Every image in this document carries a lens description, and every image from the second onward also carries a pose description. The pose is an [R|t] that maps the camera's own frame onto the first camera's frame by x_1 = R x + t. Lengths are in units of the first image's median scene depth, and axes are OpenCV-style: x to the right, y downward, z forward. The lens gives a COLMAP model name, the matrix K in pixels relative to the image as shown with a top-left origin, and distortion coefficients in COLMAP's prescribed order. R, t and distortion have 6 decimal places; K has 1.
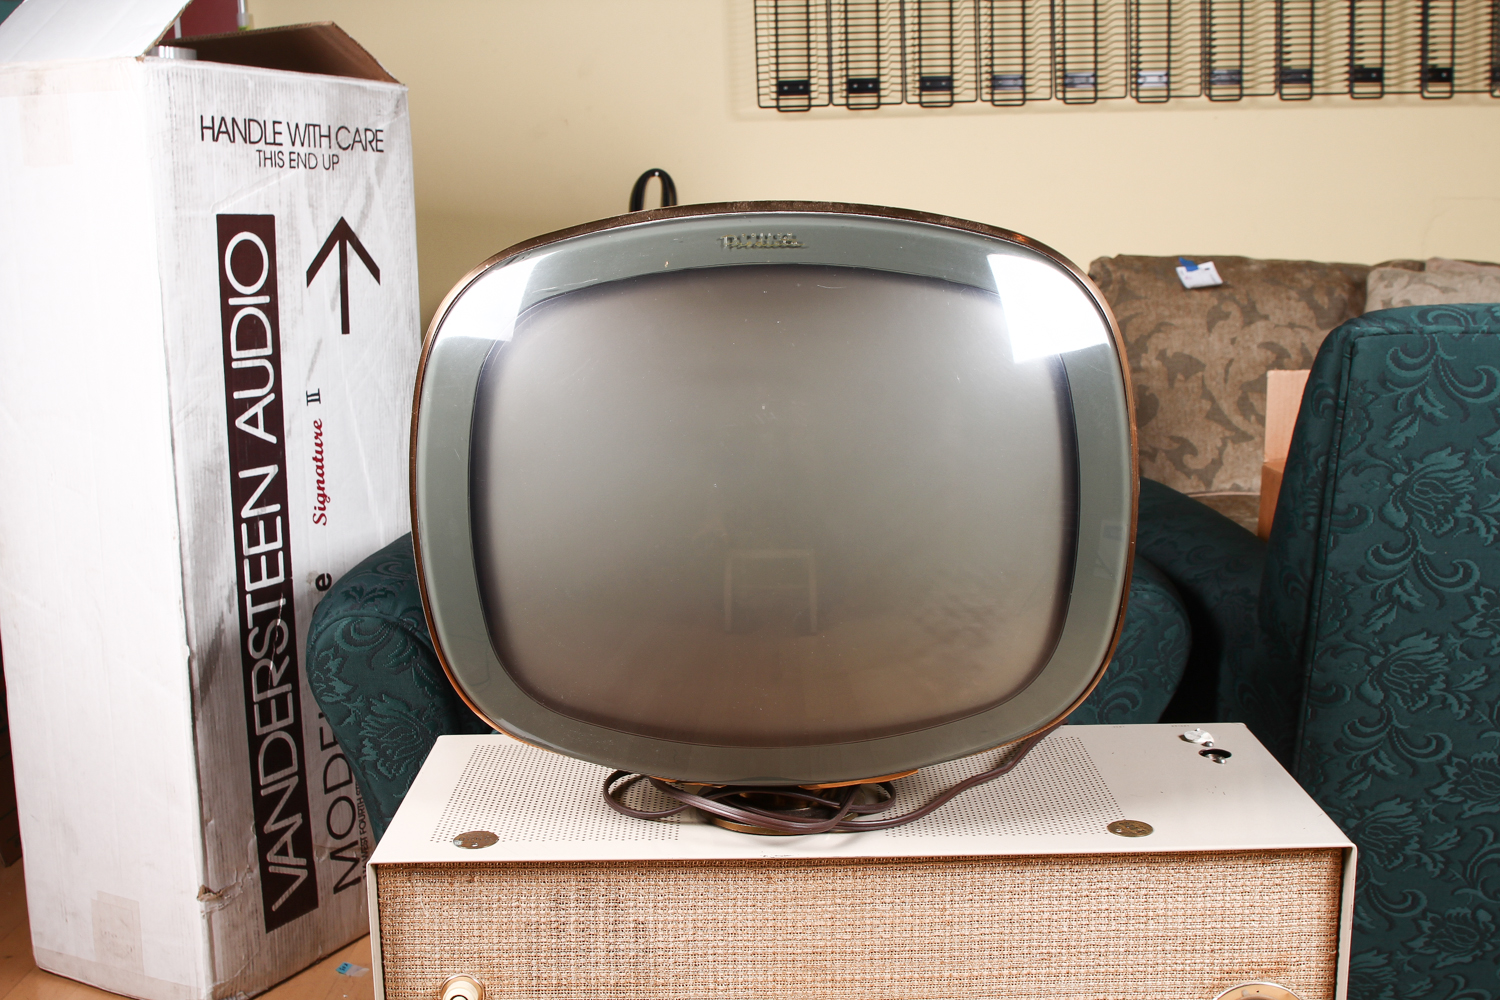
lens RADIAL K [[1679.5, 0, 750.0], [0, 1679.5, 500.0], [0, 0, 1]] dist [-0.086735, 0.039473]
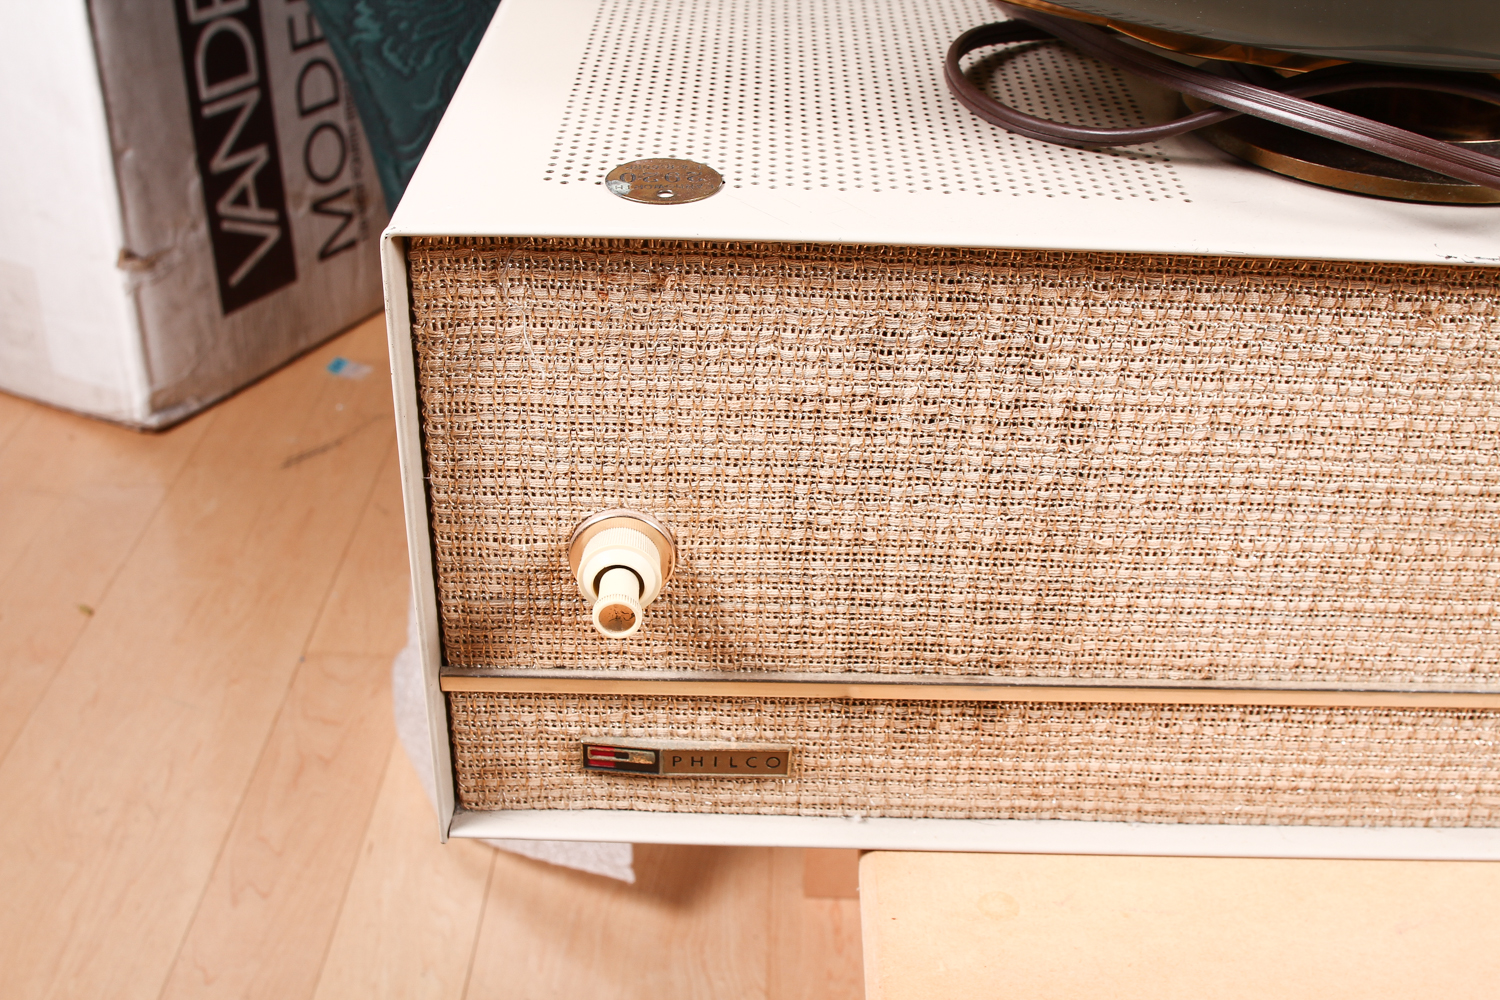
lens RADIAL K [[1679.5, 0, 750.0], [0, 1679.5, 500.0], [0, 0, 1]] dist [-0.086735, 0.039473]
pose [[0.999155, 0.039111, 0.012635, -0.146816], [-0.041023, 0.929877, 0.365575, 0.130730], [0.002549, -0.365785, 0.930696, 0.617717]]
